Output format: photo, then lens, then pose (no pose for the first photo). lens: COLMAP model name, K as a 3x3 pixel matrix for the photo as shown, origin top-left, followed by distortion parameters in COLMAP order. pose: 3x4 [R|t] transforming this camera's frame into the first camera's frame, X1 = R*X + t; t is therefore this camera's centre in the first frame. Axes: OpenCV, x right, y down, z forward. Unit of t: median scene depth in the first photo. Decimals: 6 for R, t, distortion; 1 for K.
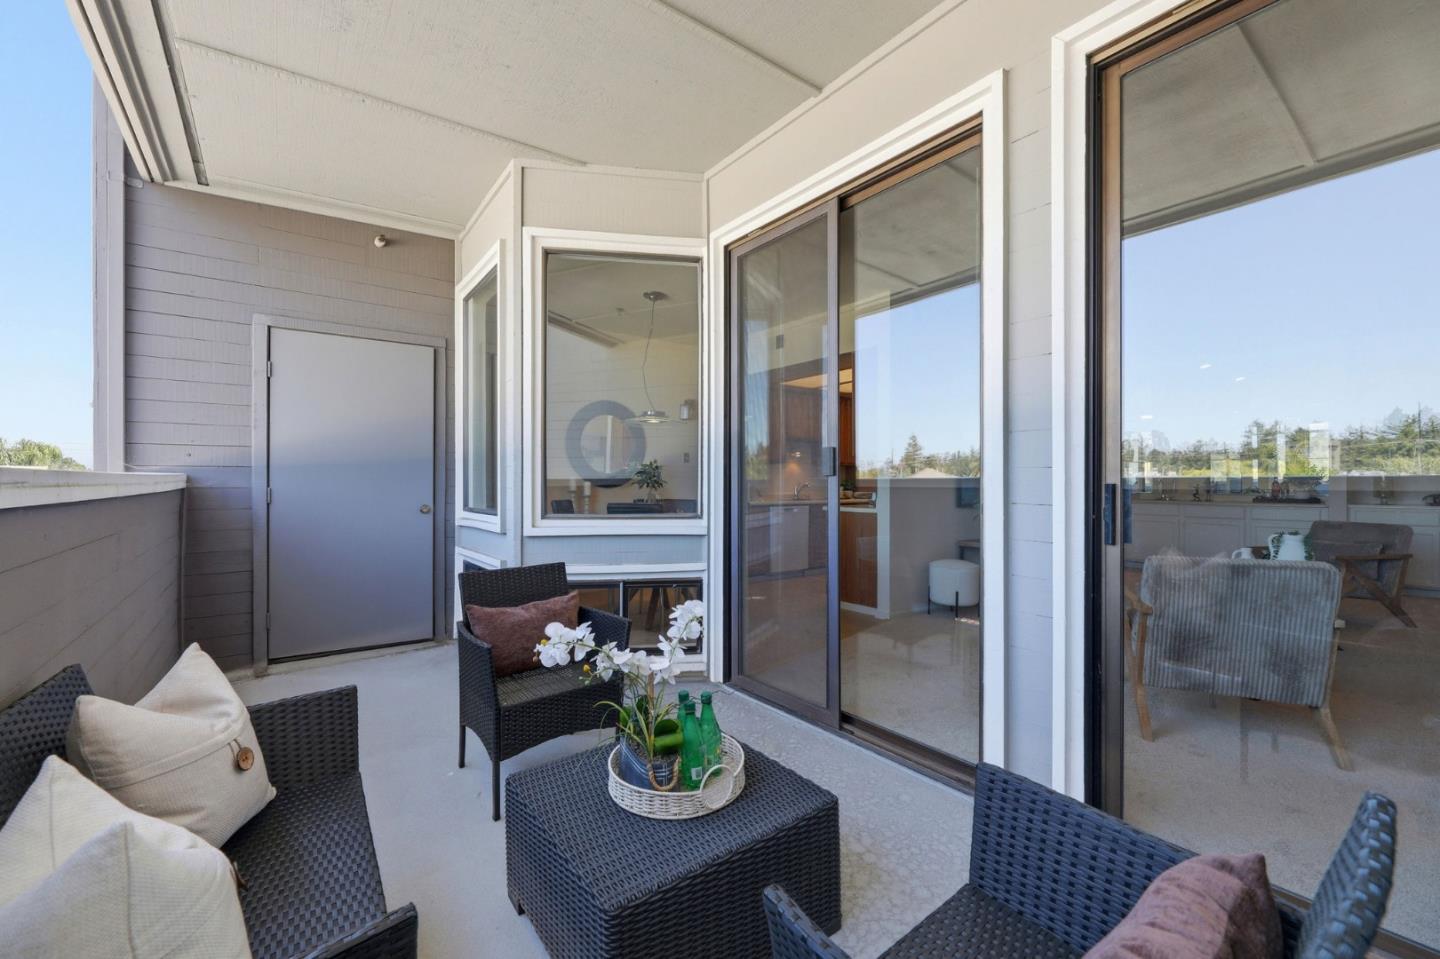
lens RADIAL K [[588.2, 0, 721.8], [0, 588.2, 480.2], [0, 0, 1]] dist [-0.002366, 0.000157]
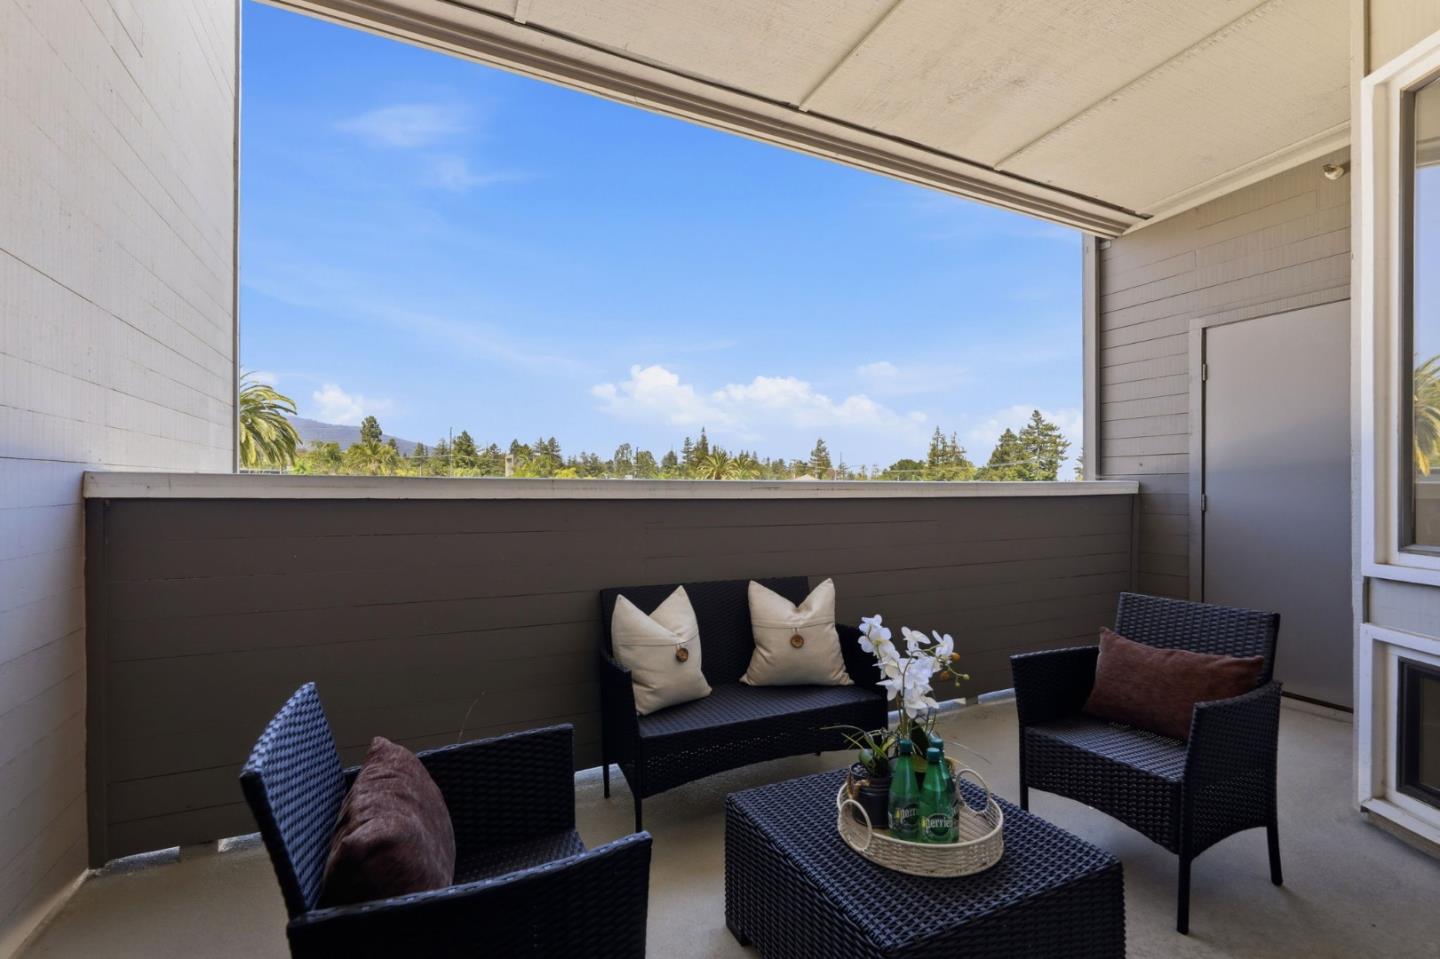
lens RADIAL K [[631.6, 0, 719.5], [0, 631.6, 485.4], [0, 0, 1]] dist [0.000228, 0.000023]
pose [[-0.186937, -0.004888, -0.982360, 0.426382], [-0.003454, 0.999985, -0.004319, 0.004998], [0.982366, 0.002586, -0.186951, 0.433417]]
